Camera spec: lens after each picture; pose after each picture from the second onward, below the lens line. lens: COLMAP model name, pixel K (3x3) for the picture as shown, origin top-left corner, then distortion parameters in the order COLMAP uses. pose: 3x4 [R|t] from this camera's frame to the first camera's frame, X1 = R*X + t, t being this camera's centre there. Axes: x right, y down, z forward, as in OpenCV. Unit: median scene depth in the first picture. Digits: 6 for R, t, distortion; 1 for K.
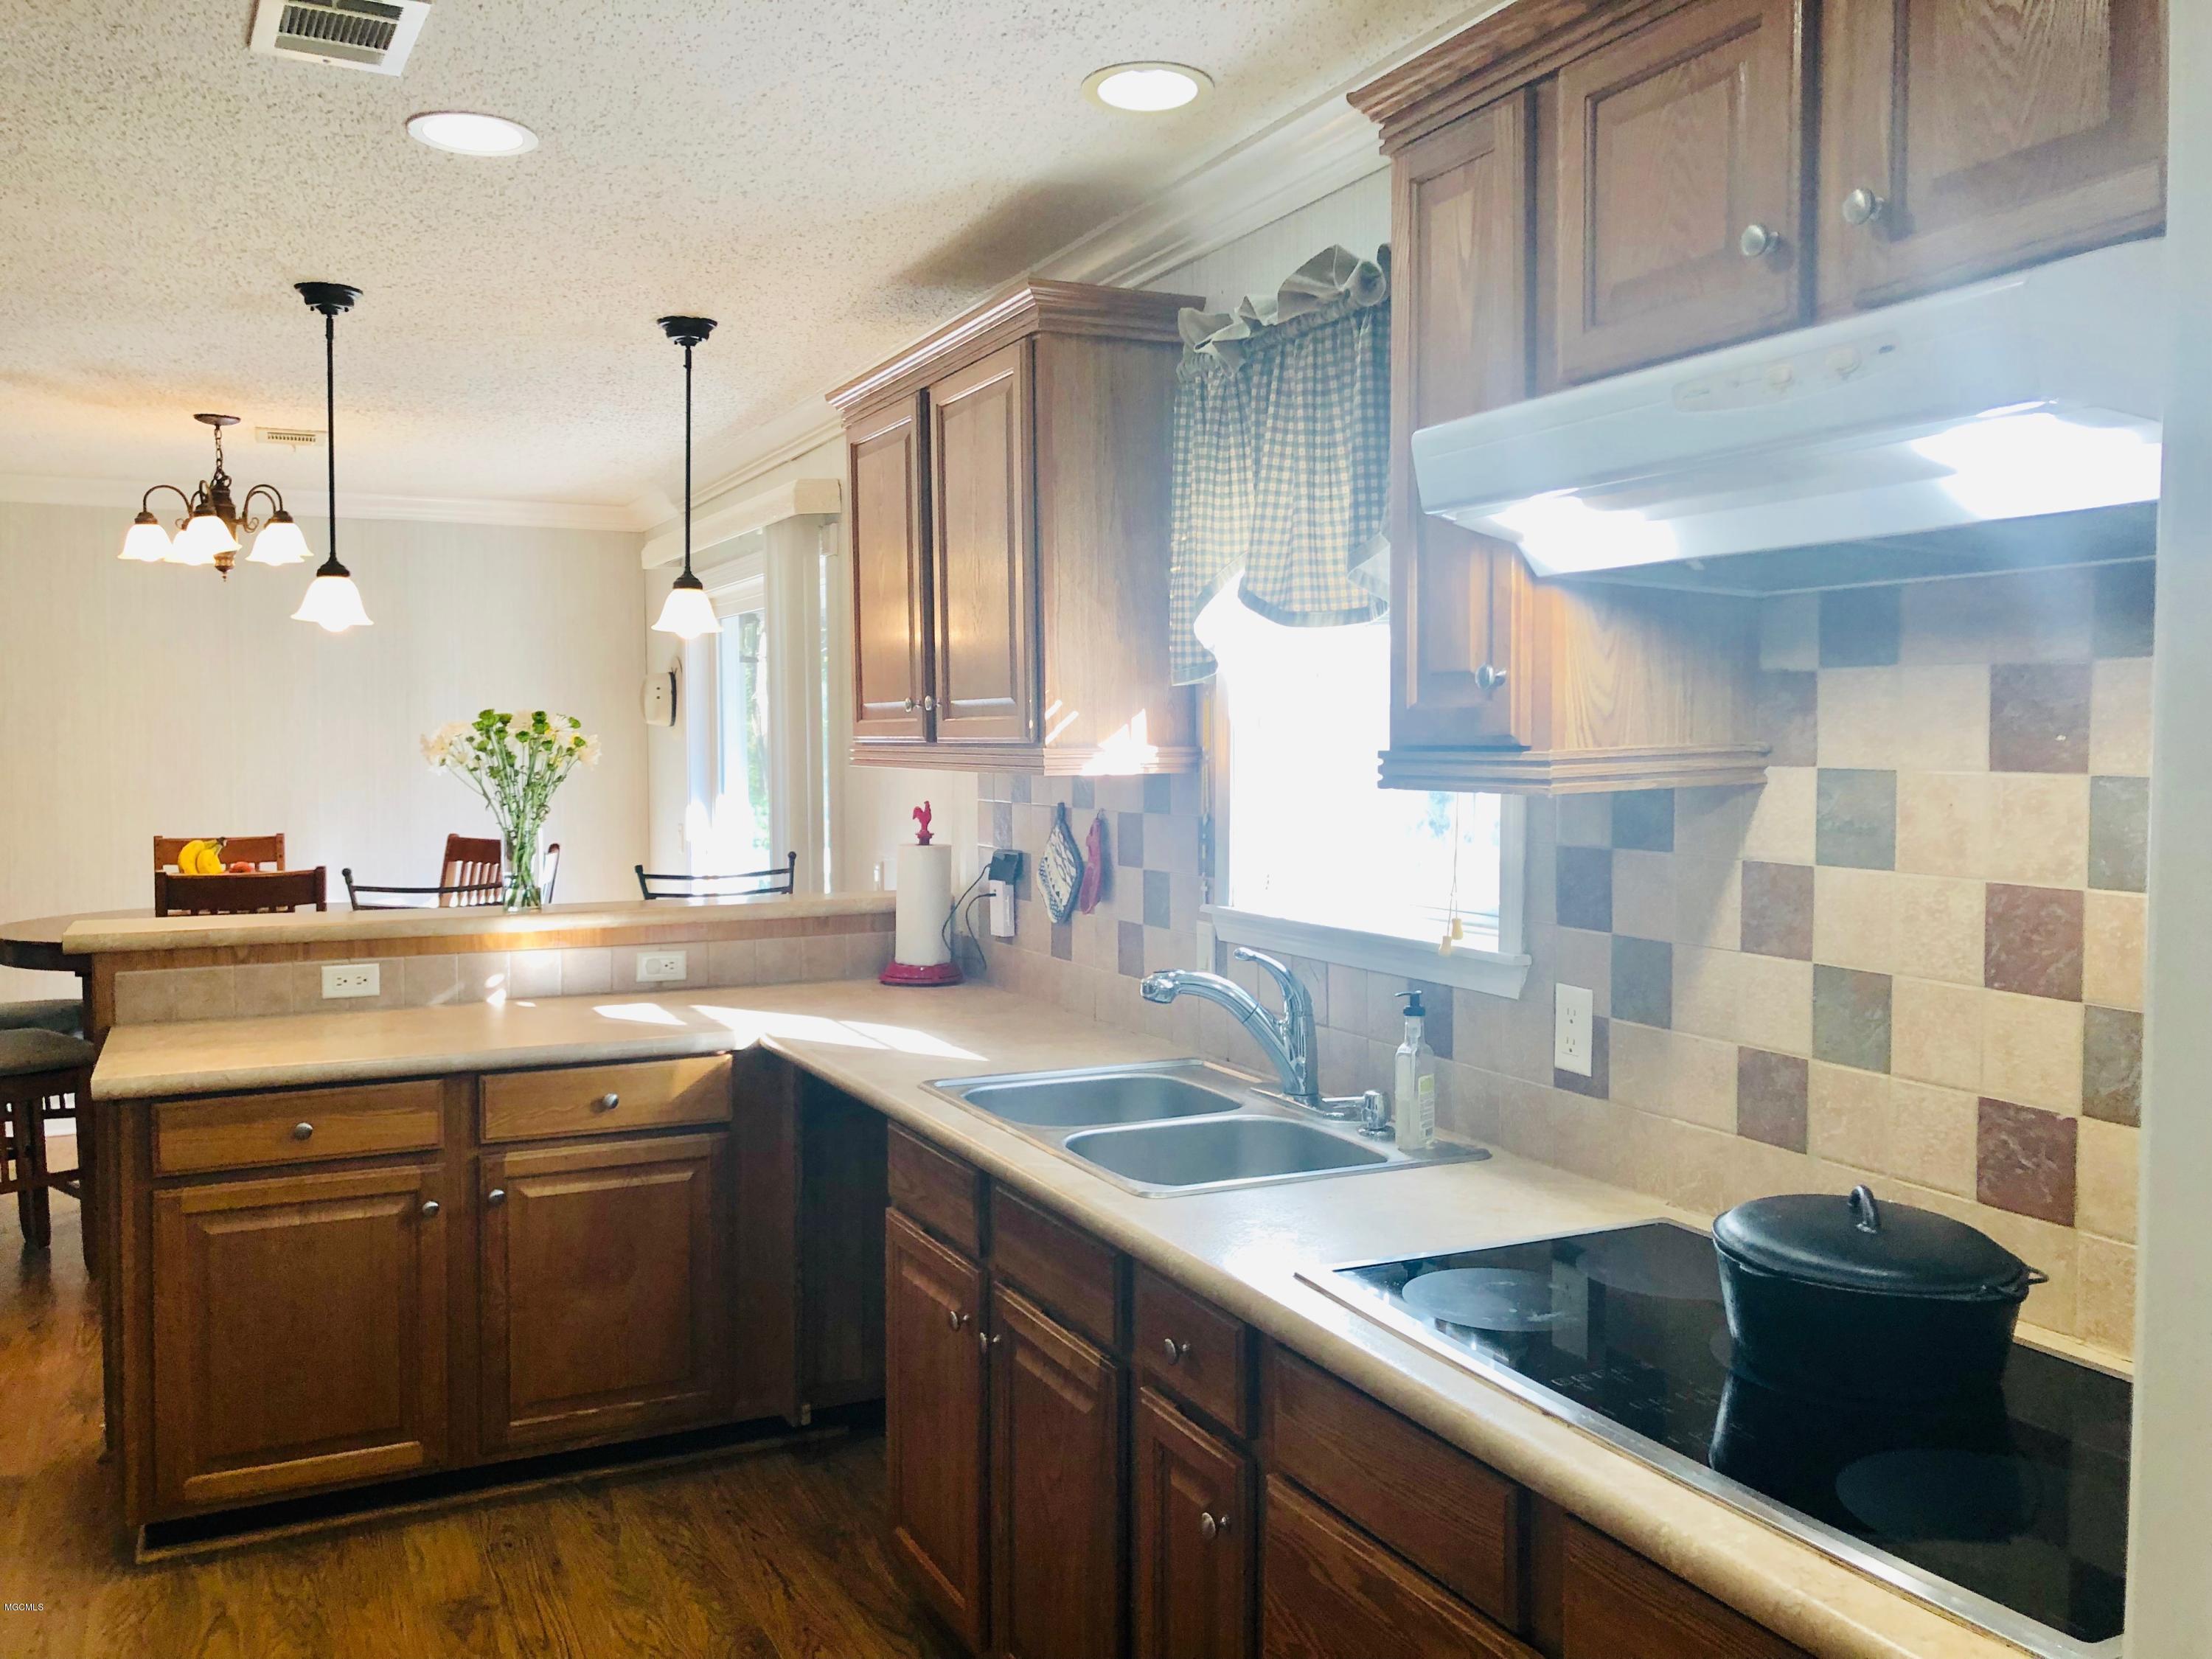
lens RADIAL K [[1818.3, 0, 1106.0], [0, 1818.3, 829.5], [0, 0, 1]] dist [0.004958, -0.001055]
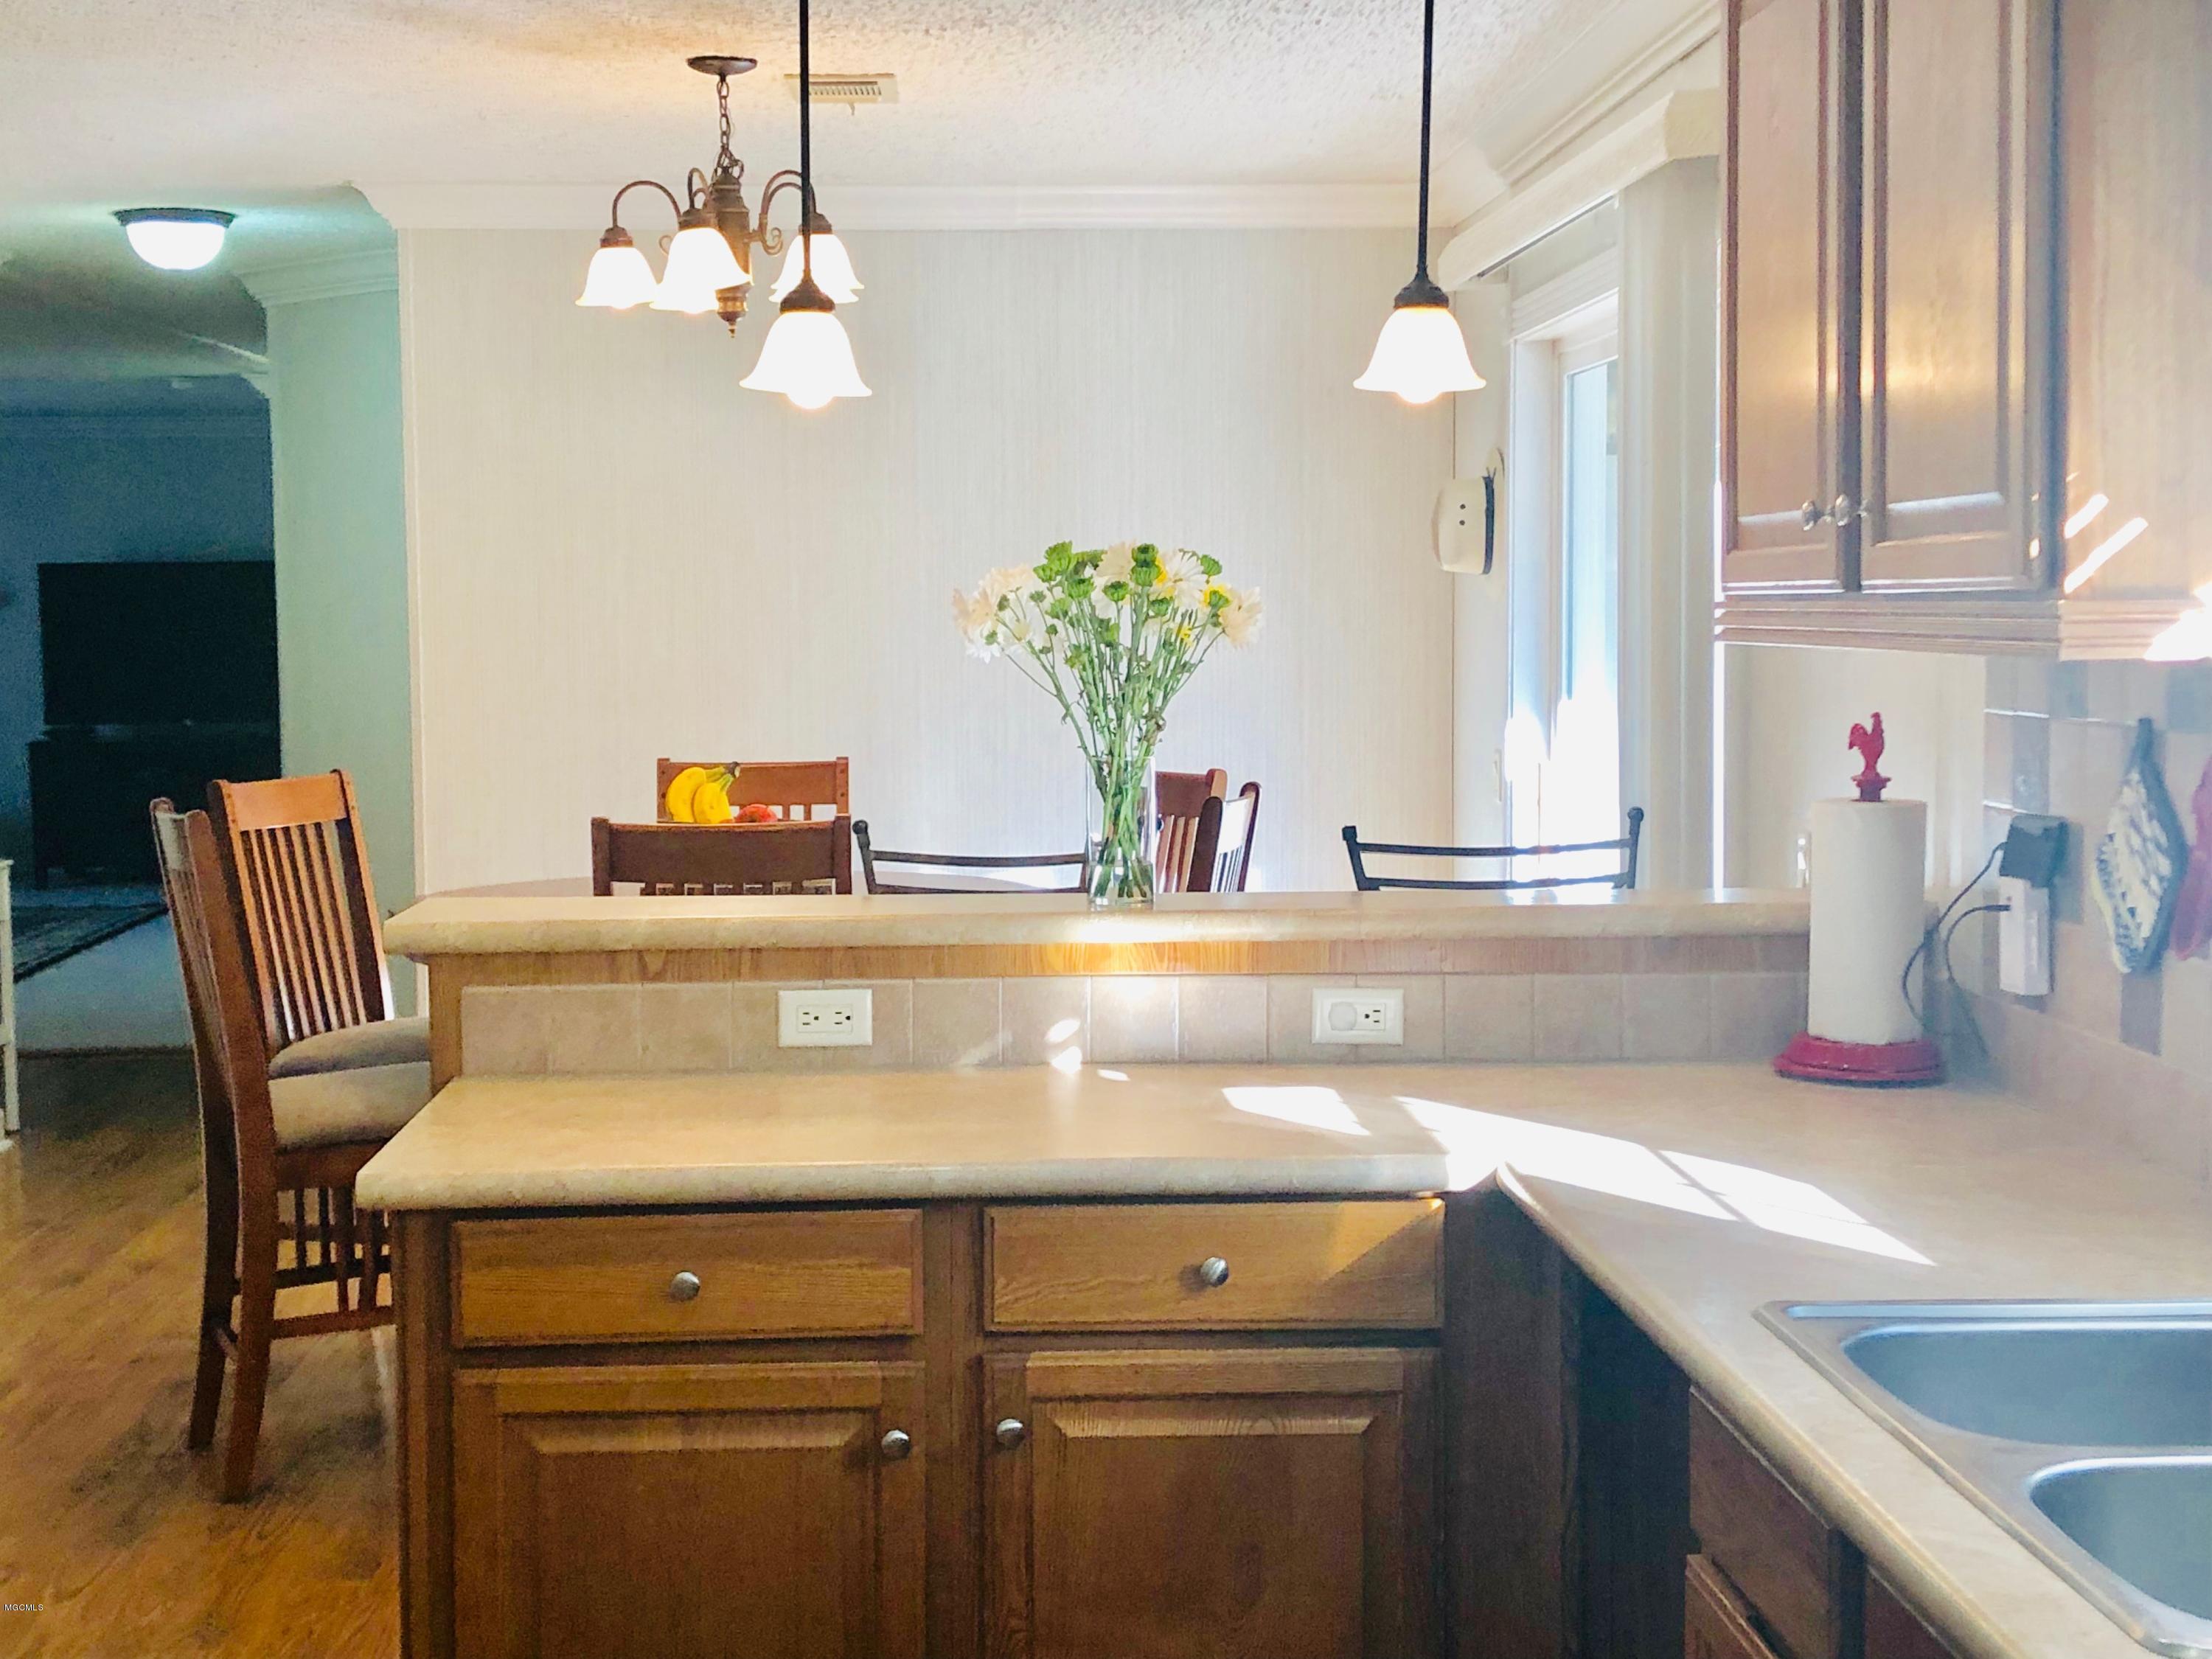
lens RADIAL K [[2985.5, 0, 1106.0], [0, 2985.5, 829.5], [0, 0, 1]] dist [0.283409, -1.175921]
pose [[0.912905, 0.024659, -0.407427, 0.049884], [-0.014659, 0.999510, 0.027648, -0.003859], [0.407910, -0.019267, 0.912819, 0.170780]]
